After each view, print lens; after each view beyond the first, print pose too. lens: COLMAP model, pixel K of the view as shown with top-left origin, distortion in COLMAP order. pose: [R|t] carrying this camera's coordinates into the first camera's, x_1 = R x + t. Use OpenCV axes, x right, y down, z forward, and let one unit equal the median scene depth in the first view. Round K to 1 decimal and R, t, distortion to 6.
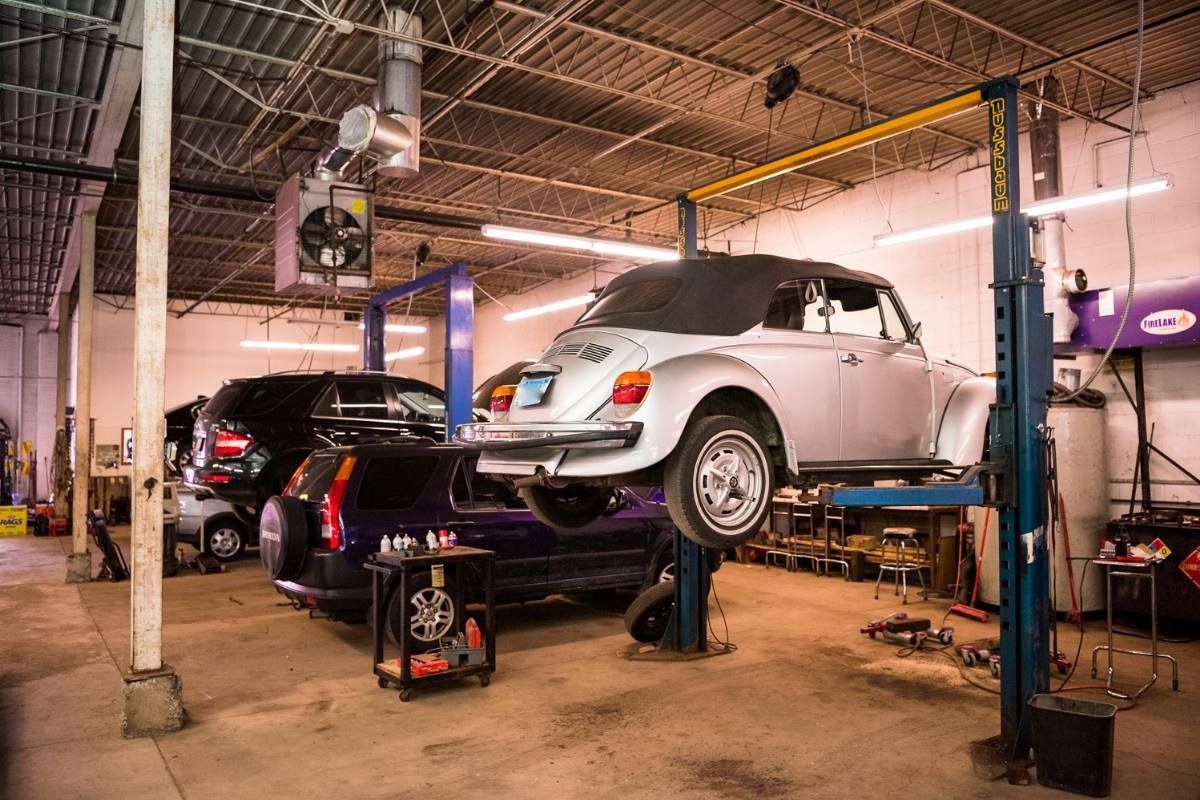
lens RADIAL K [[888.2, 0, 597.3], [0, 888.2, 397.7], [0, 0, 1]] dist [-0.001039, -0.000758]
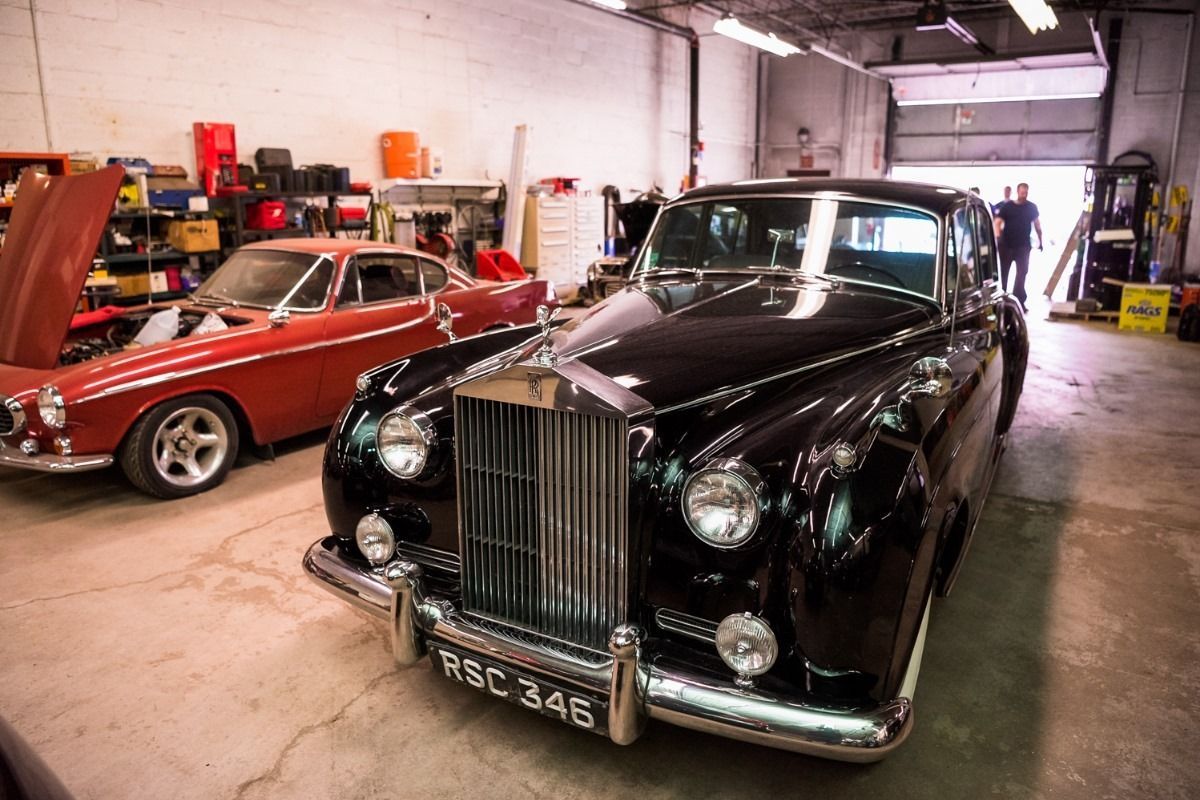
lens RADIAL K [[888.2, 0, 598.4], [0, 888.2, 395.3], [0, 0, 1]] dist [-0.001039, -0.000758]
pose [[0.422842, 0.206485, -0.882365, -0.207495], [0.038577, 0.968711, 0.245177, 0.021791], [0.905382, -0.137710, 0.401646, 0.315015]]
